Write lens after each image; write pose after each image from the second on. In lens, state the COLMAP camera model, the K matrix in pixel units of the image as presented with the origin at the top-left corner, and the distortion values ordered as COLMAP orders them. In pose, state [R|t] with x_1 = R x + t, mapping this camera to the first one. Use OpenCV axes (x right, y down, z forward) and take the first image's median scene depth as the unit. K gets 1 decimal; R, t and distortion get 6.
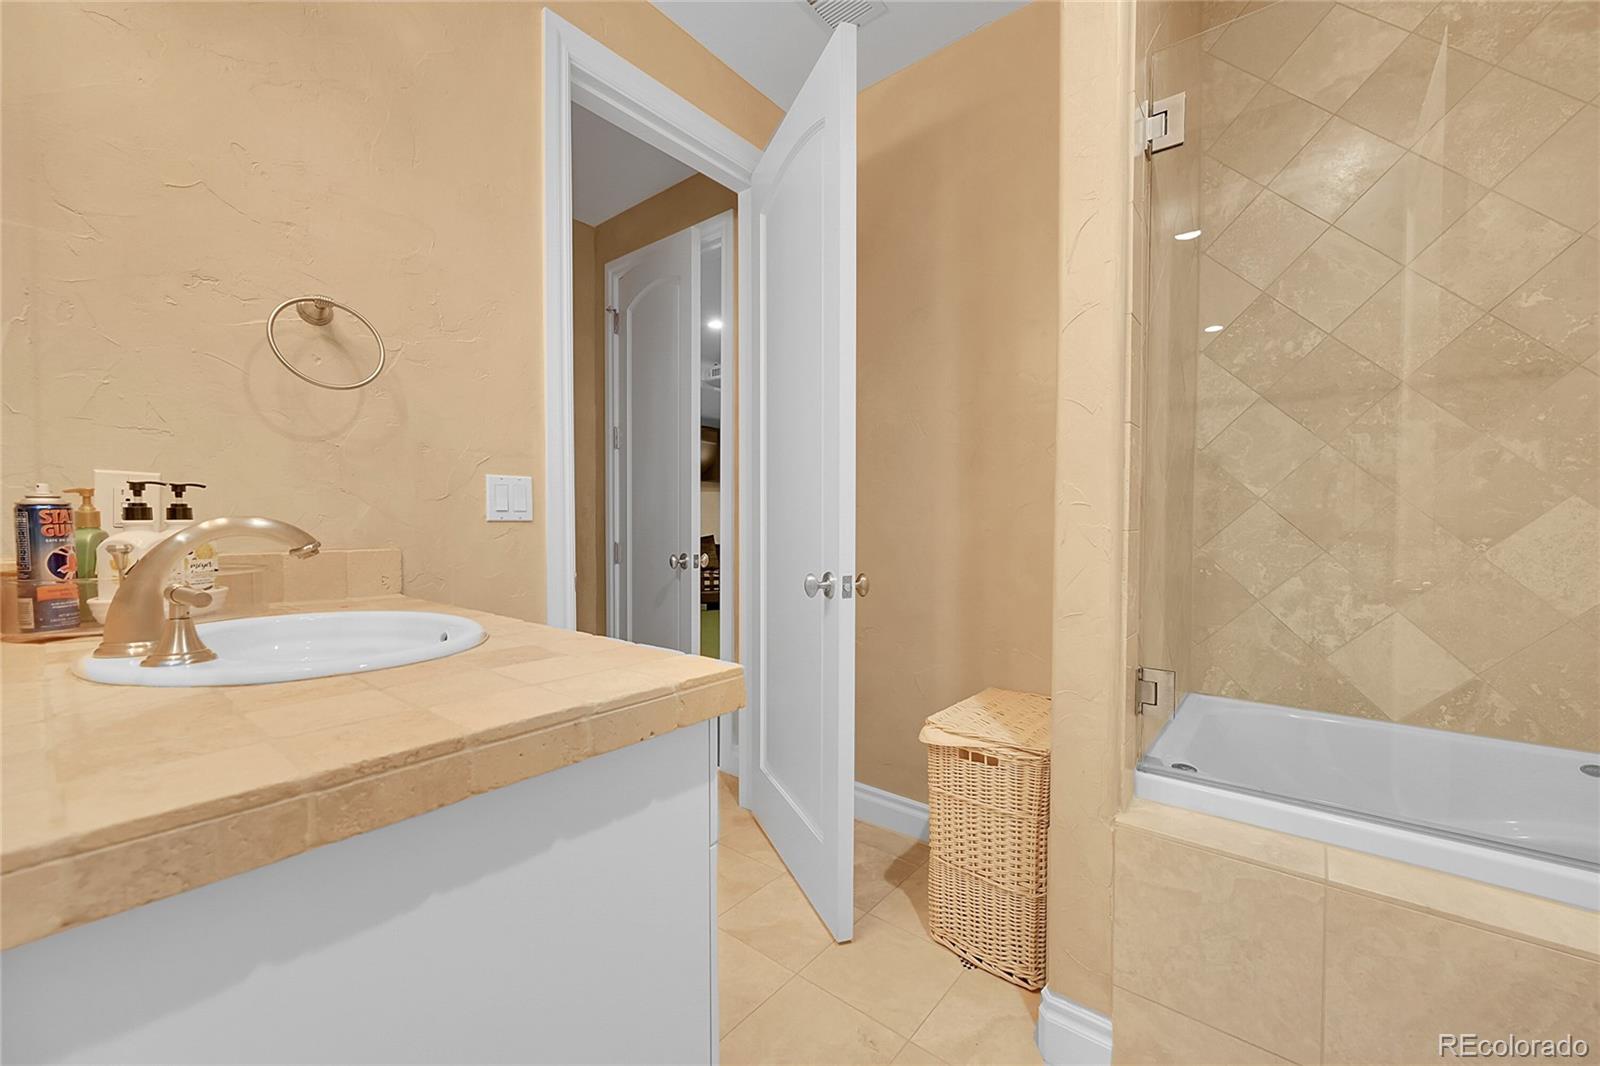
lens RADIAL K [[620.6, 0, 800.5], [0, 620.6, 532.2], [0, 0, 1]] dist [0.001034, -0.000028]
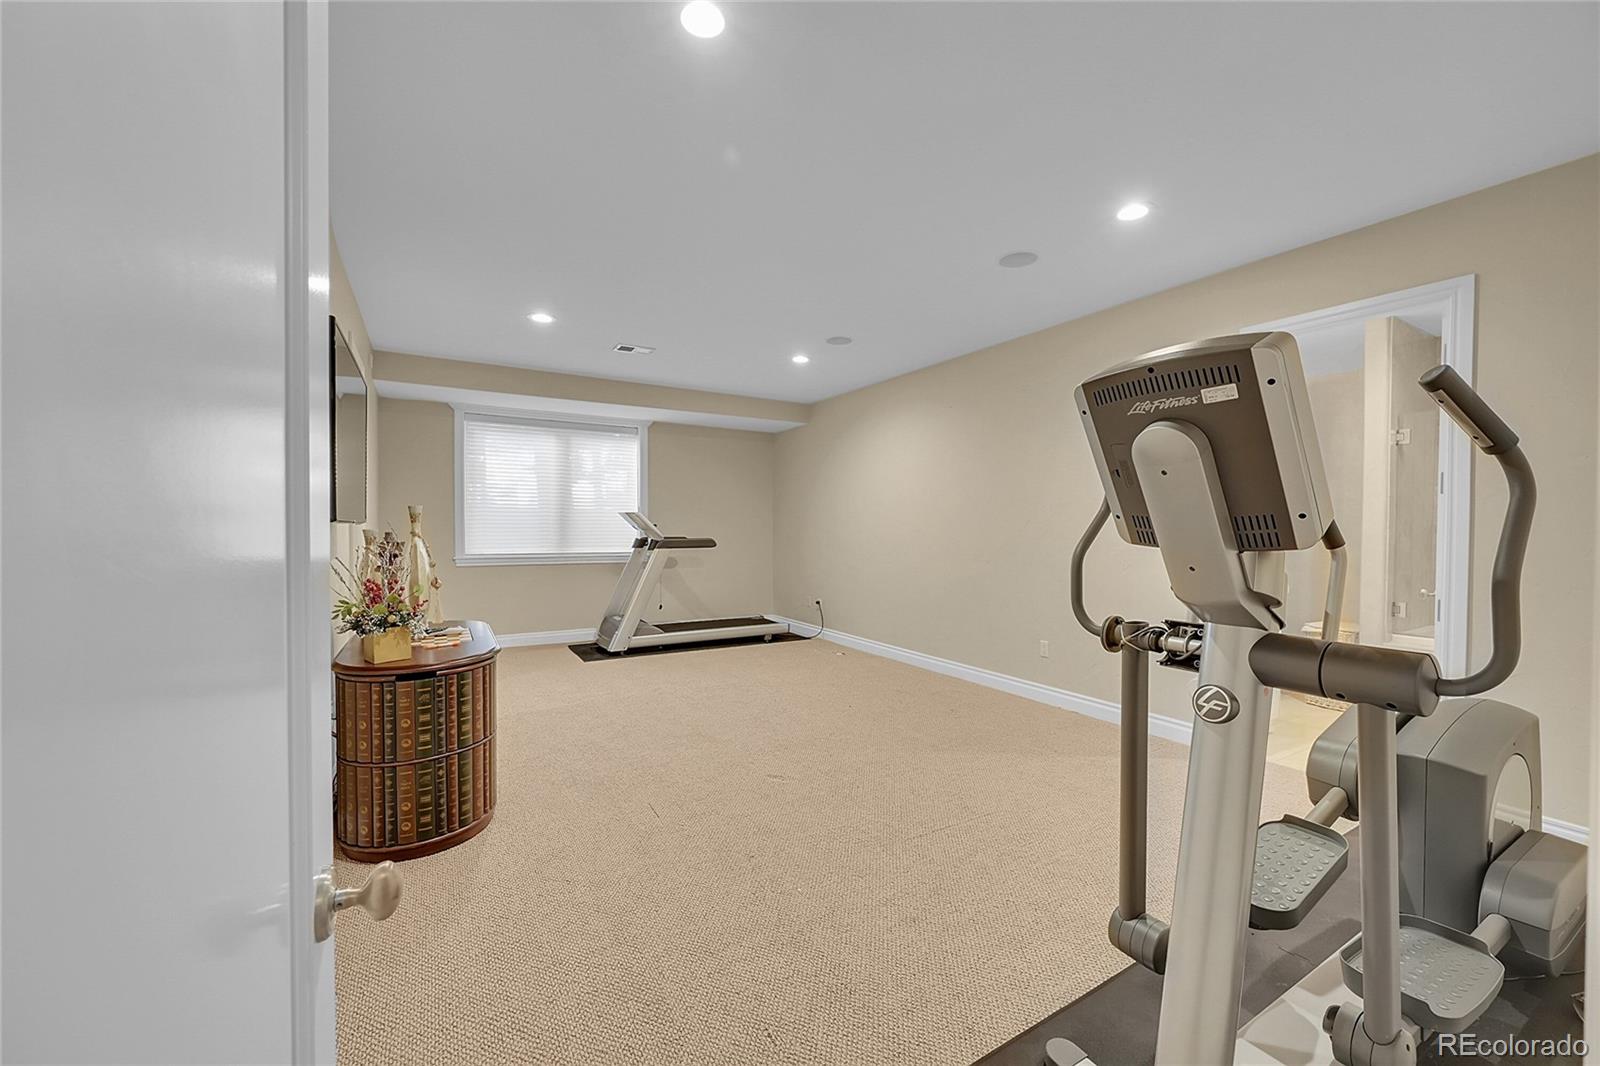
lens RADIAL K [[620.6, 0, 799.4], [0, 620.6, 534.4], [0, 0, 1]] dist [0.001034, -0.000028]
pose [[0.933918, 0.003737, -0.357468, -1.196696], [-0.008368, 0.999900, -0.011408, -0.071468], [0.357390, 0.013645, 0.933856, -3.150339]]
